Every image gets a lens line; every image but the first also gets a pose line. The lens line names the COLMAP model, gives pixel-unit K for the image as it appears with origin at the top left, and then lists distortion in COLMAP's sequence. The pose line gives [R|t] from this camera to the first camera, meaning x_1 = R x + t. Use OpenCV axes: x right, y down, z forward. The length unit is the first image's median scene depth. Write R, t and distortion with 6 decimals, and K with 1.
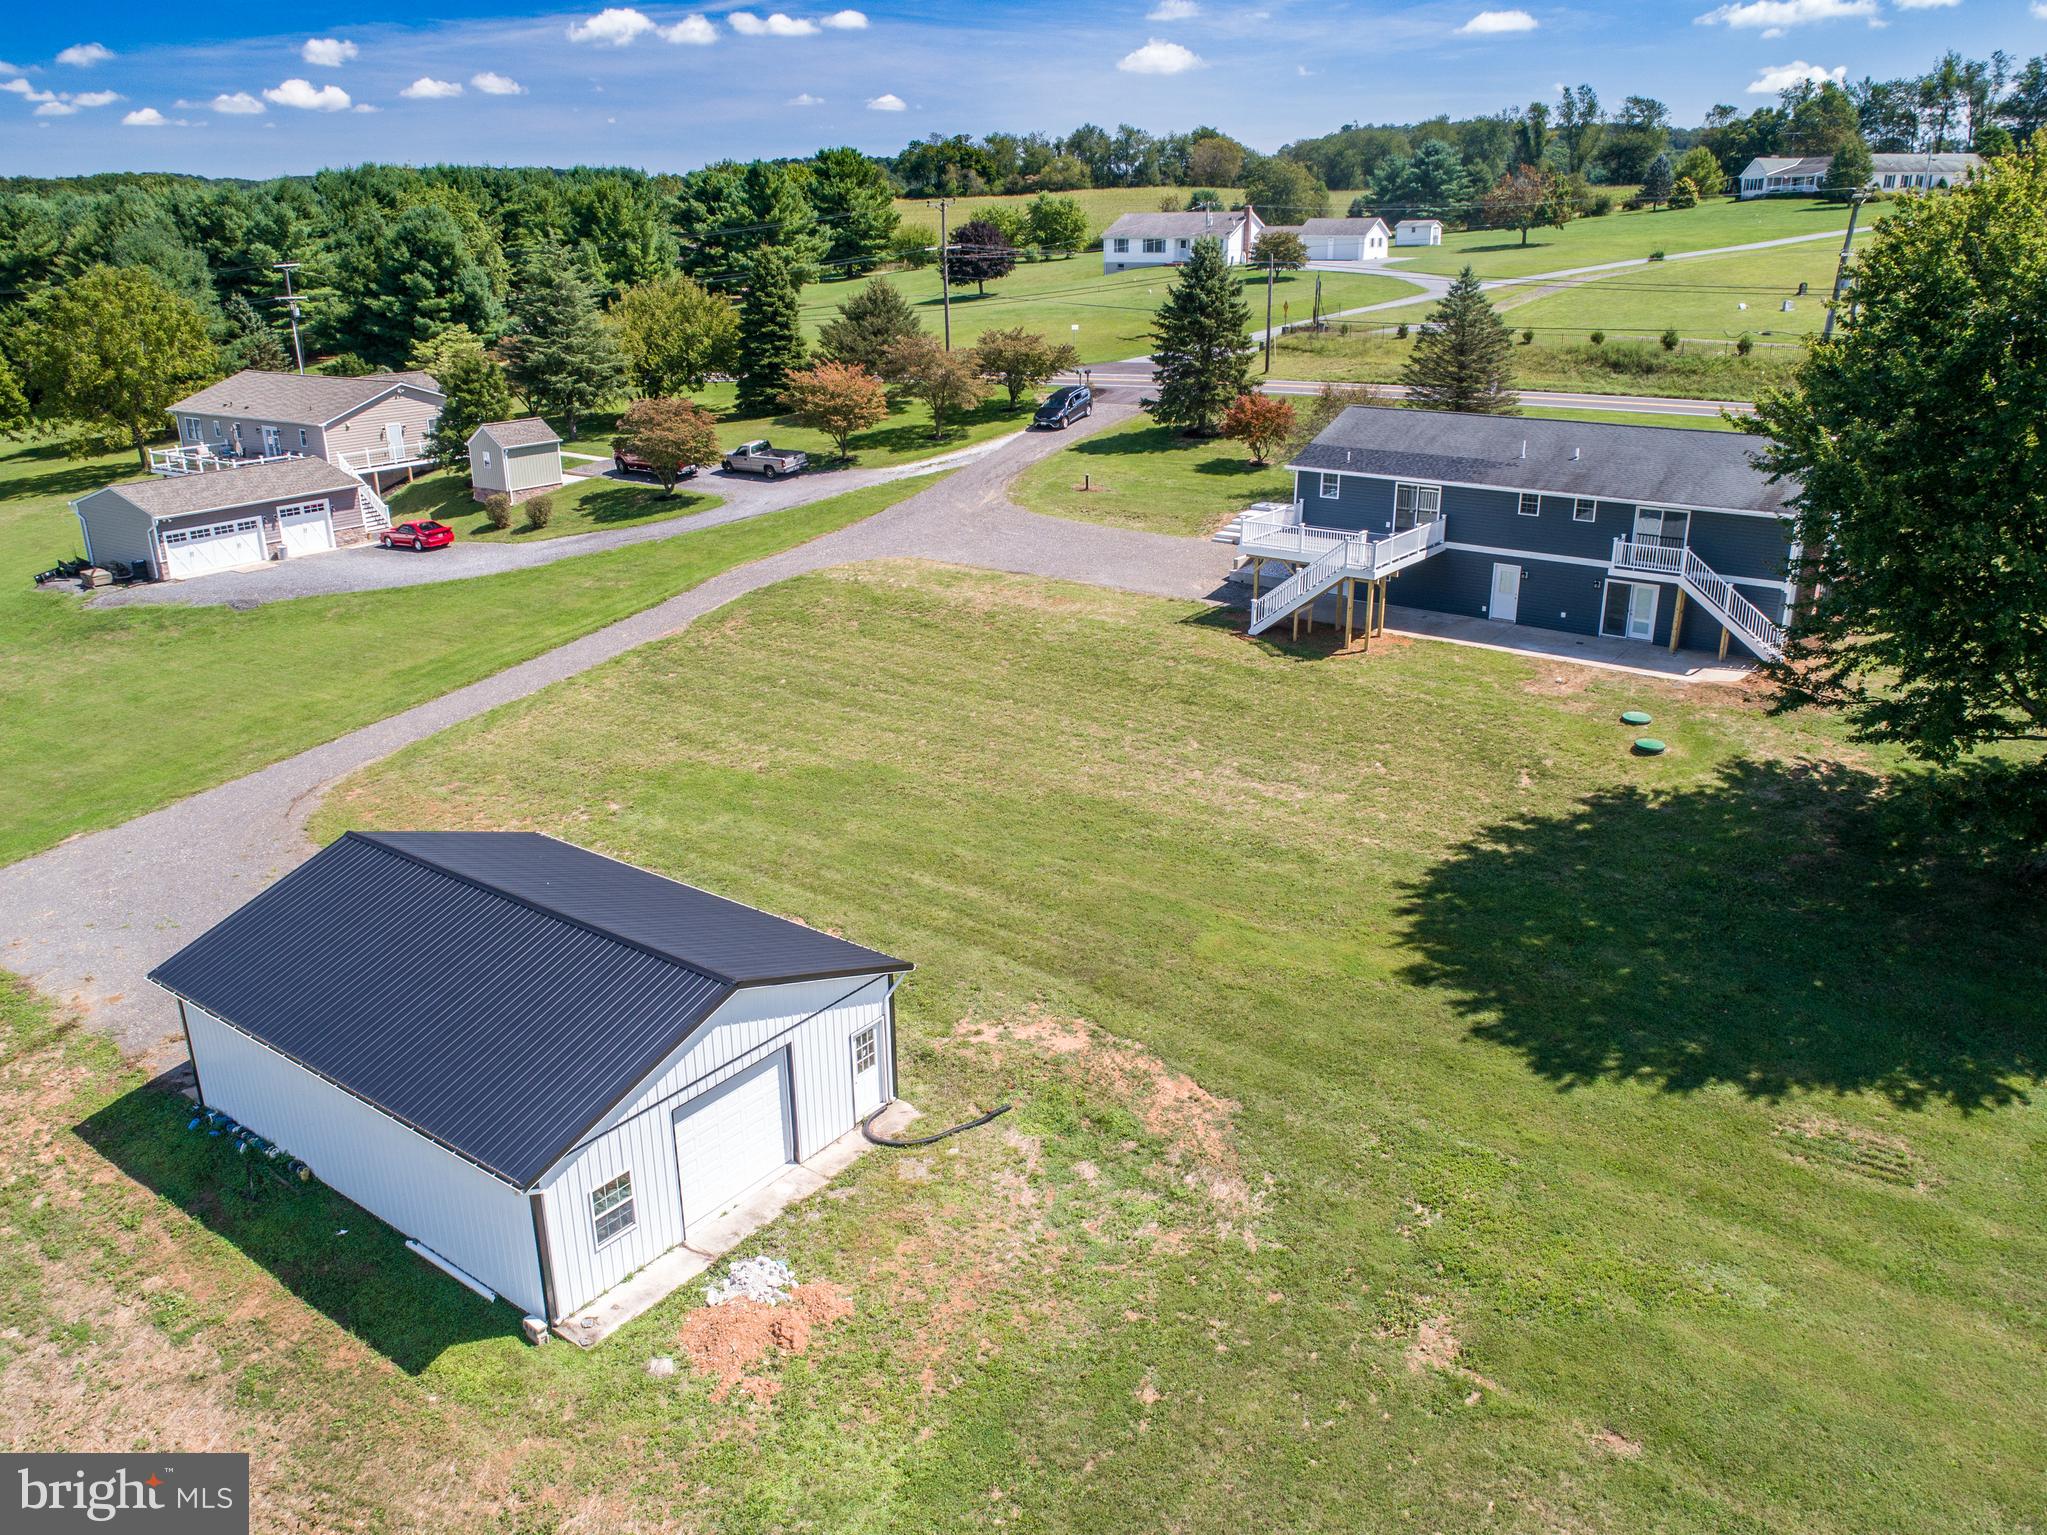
lens RADIAL K [[1576.9, 0, 1023.5], [0, 1576.9, 767.5], [0, 0, 1]] dist [-0.027826, 0.015471]
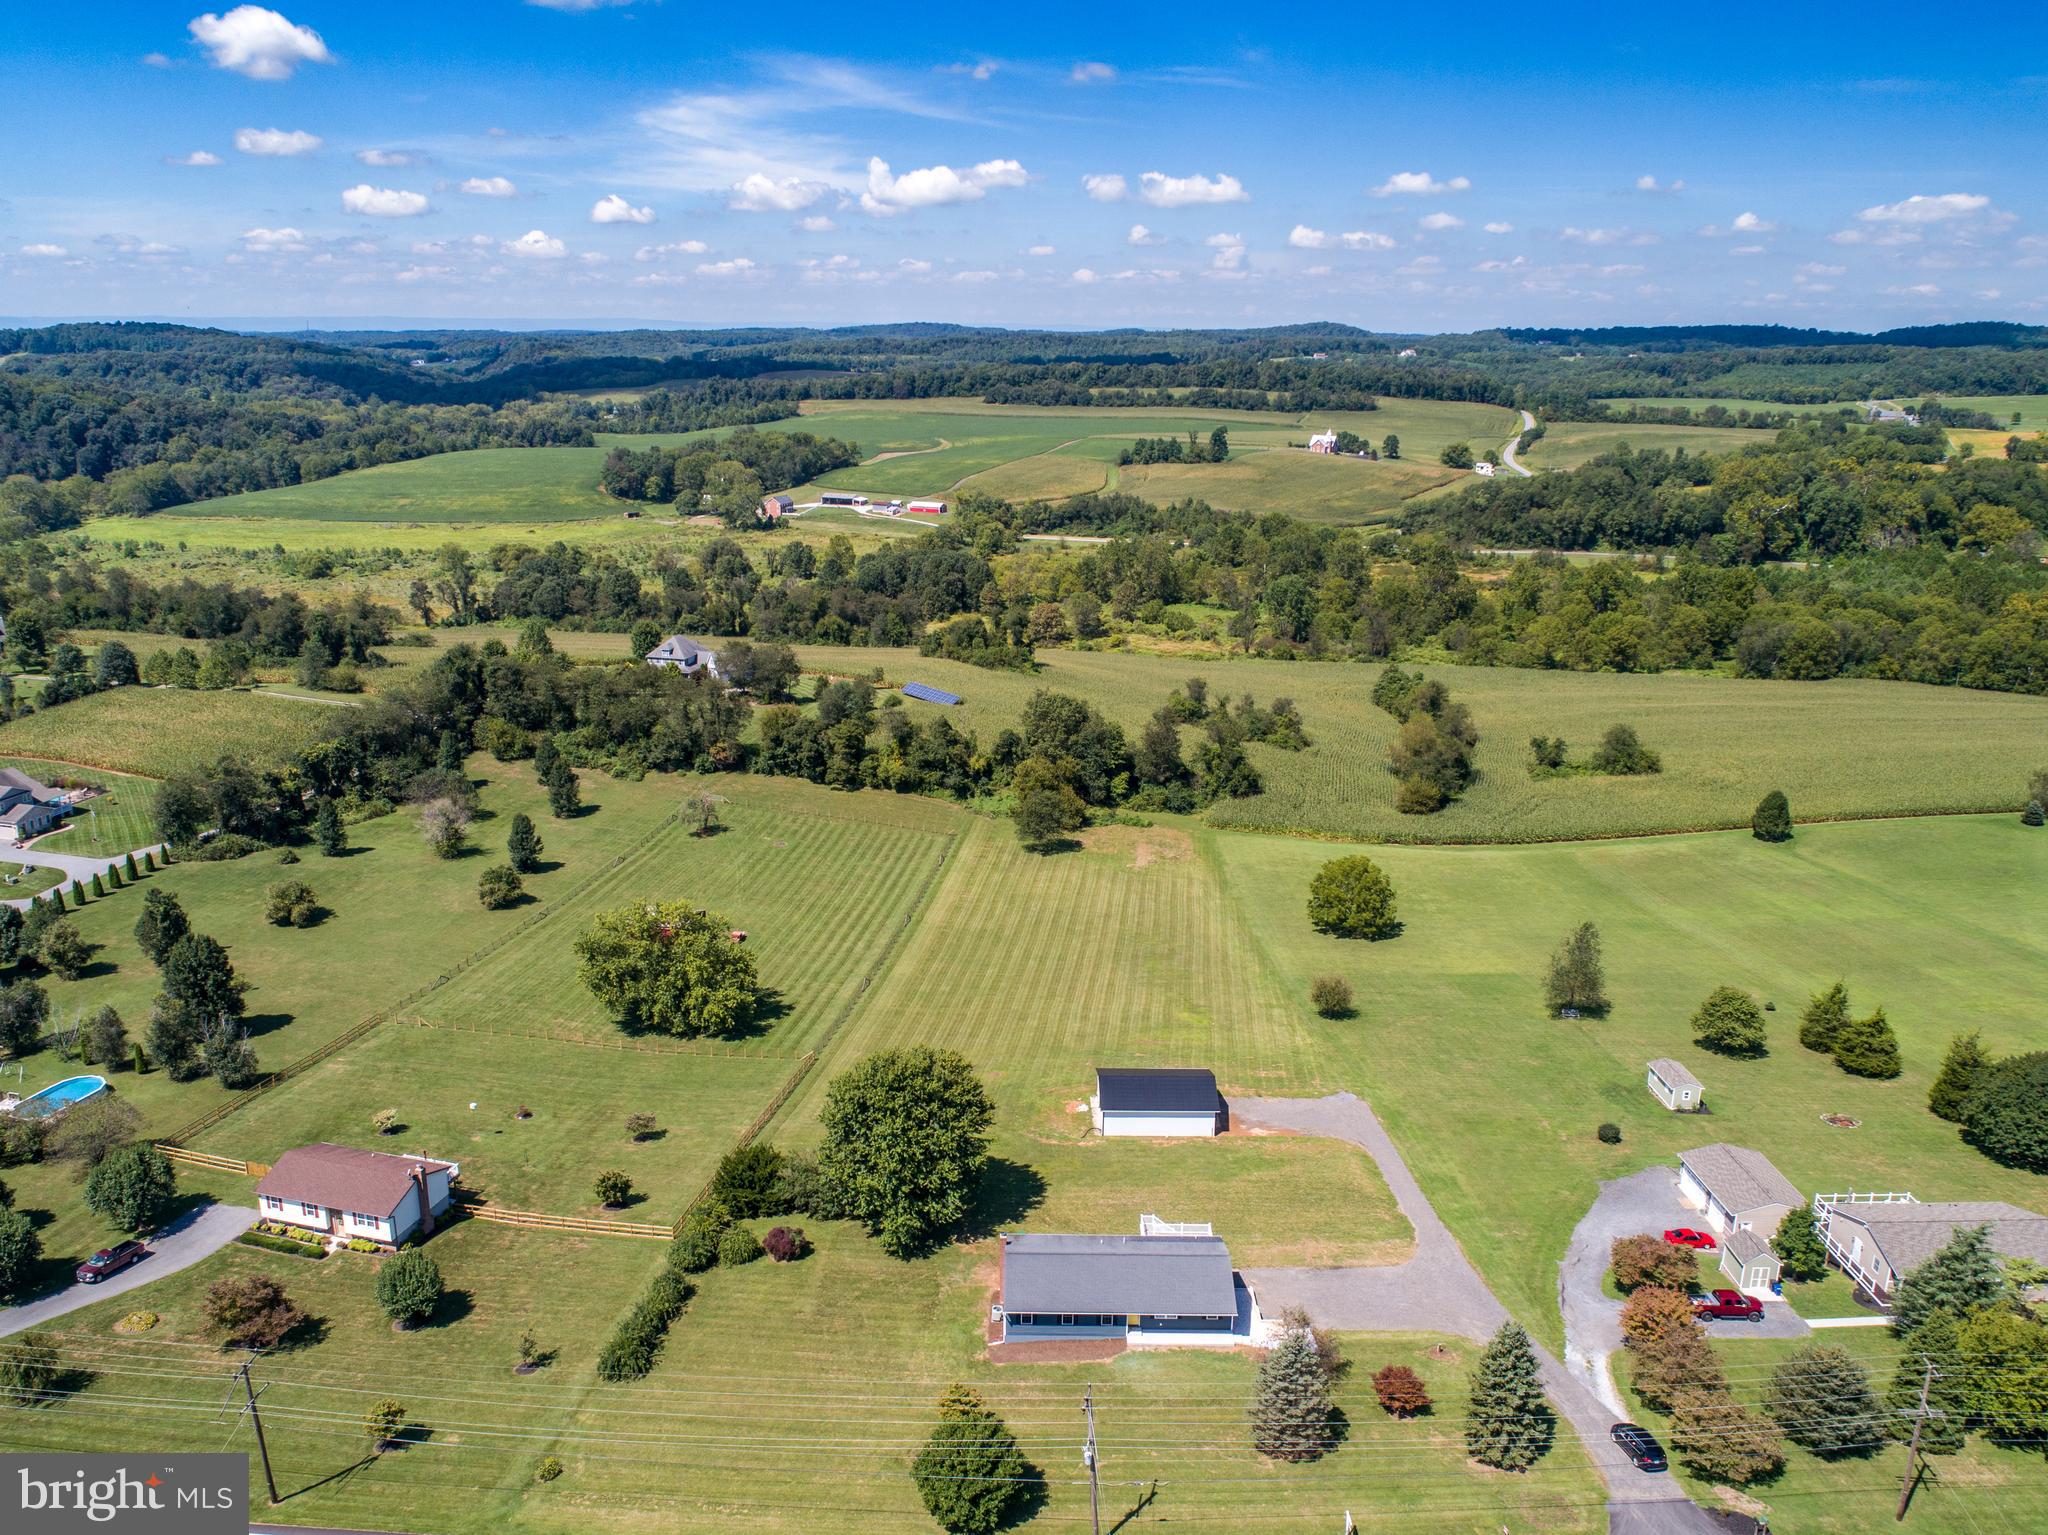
lens RADIAL K [[1539.8, 0, 1024.0], [0, 1539.8, 767.5], [0, 0, 1]] dist [-0.025200, 0.011572]
pose [[-0.801852, 0.162806, -0.574915, 1.068927], [-0.203051, 0.830662, 0.518431, -1.265318], [0.561964, 0.532442, -0.633010, 1.306891]]
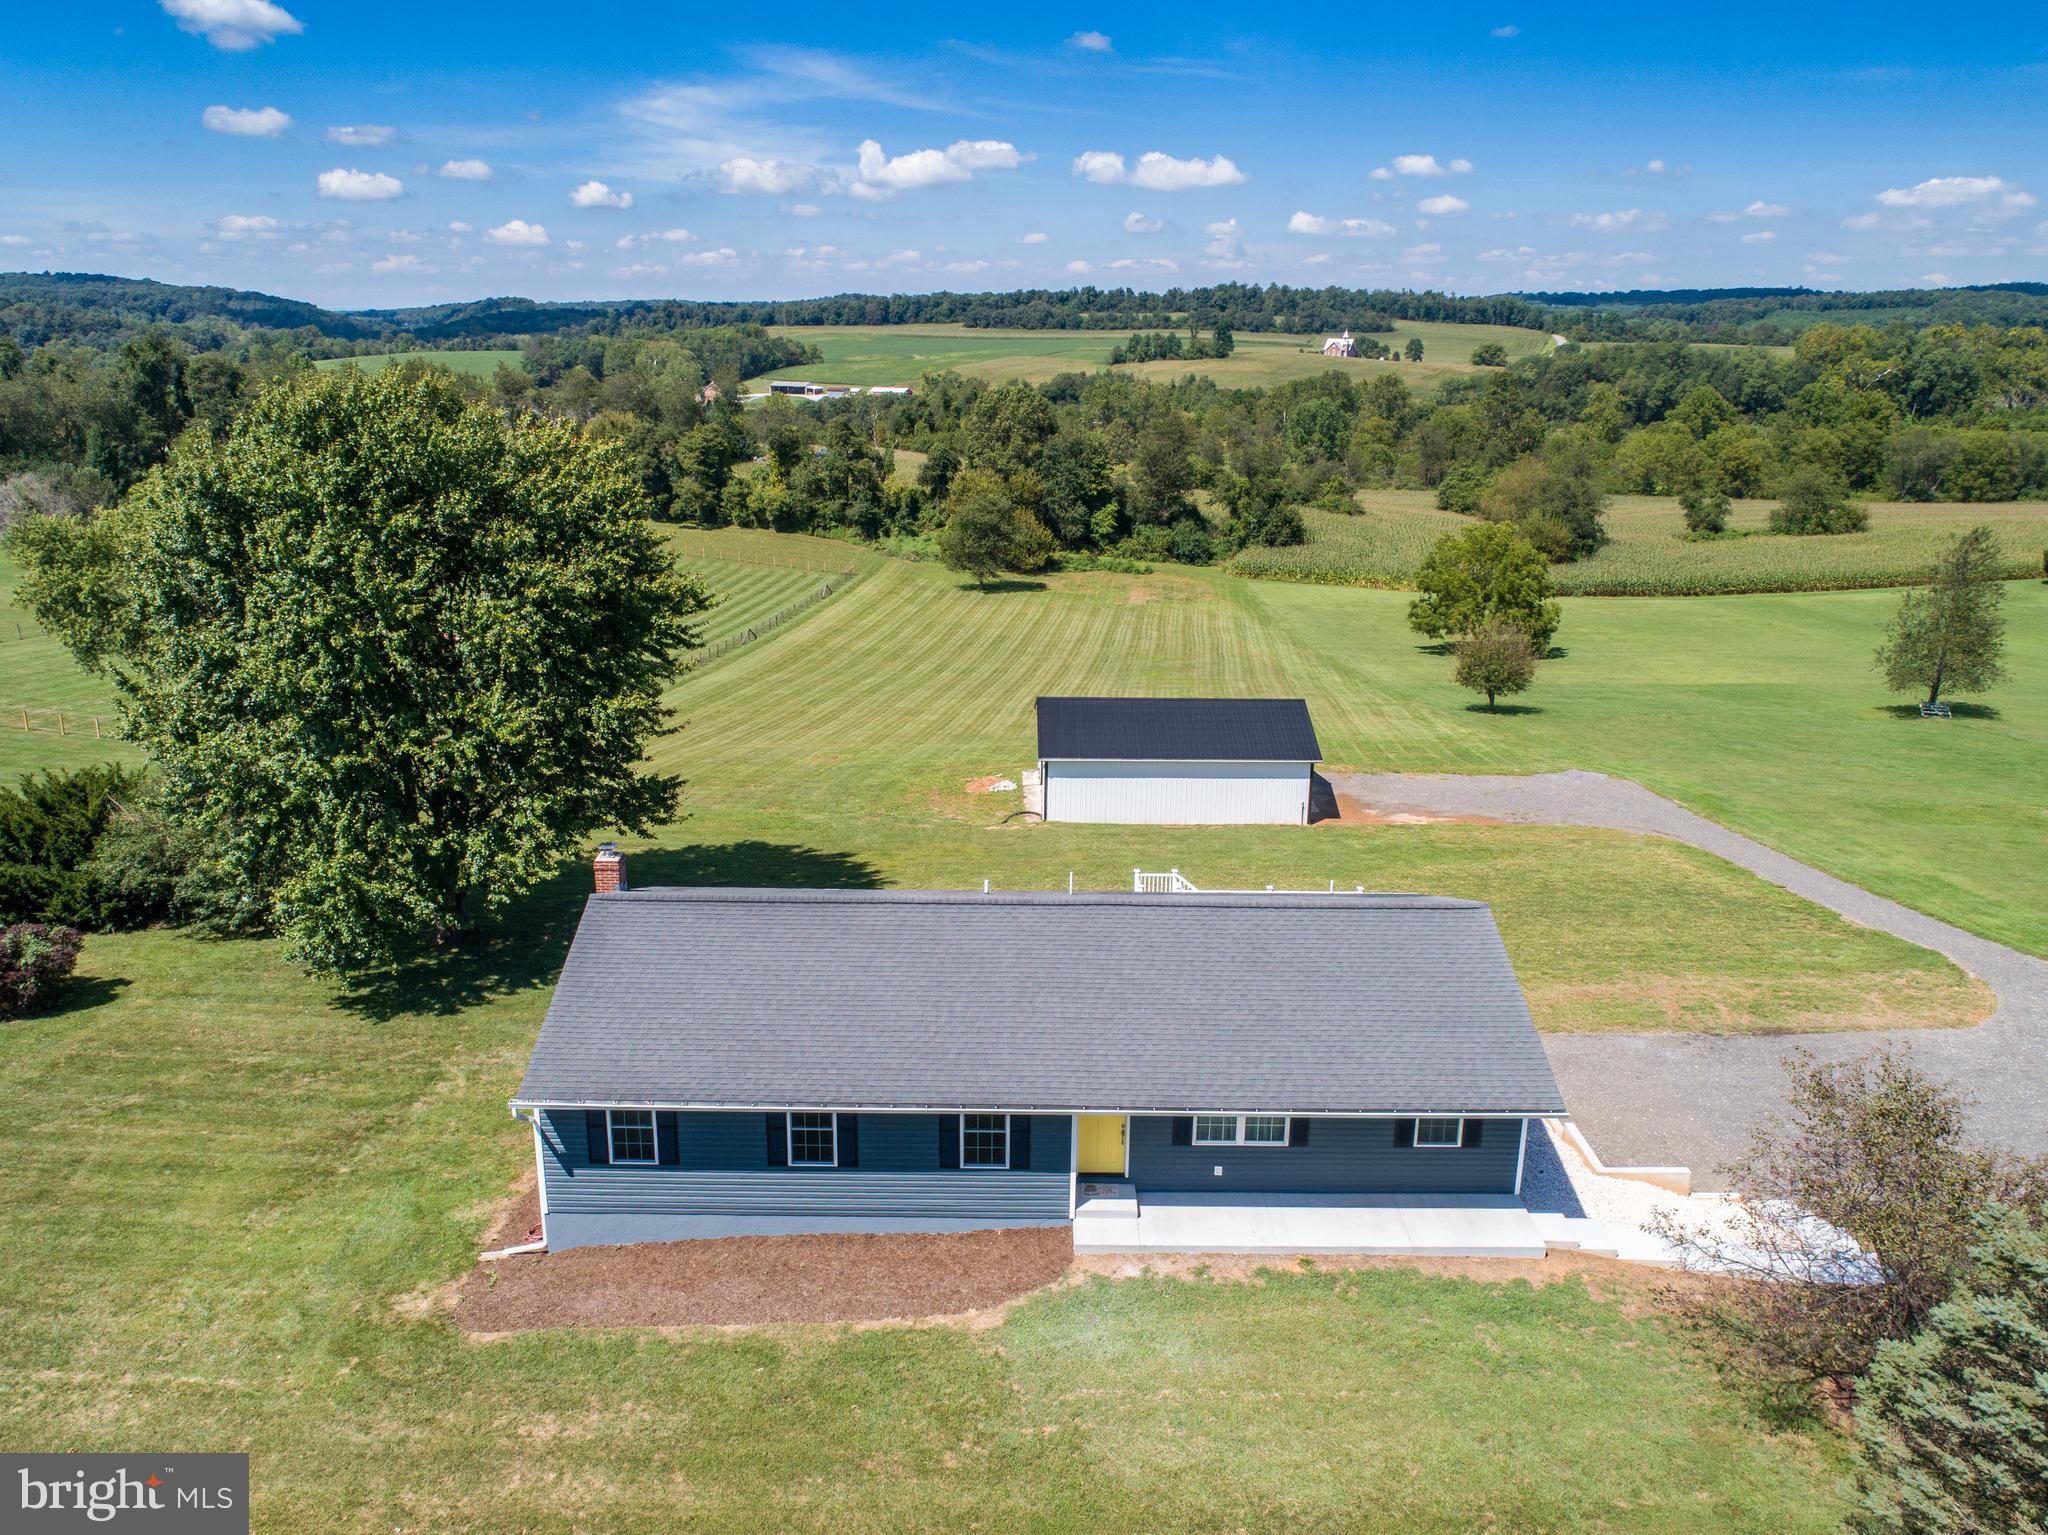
lens RADIAL K [[1577.7, 0, 1024.0], [0, 1577.7, 767.5], [0, 0, 1]] dist [-0.027826, 0.015471]
pose [[-0.798870, 0.164162, -0.578669, 0.453099], [-0.203985, 0.831090, 0.517378, -0.368983], [0.565859, 0.531357, -0.630447, 0.899444]]
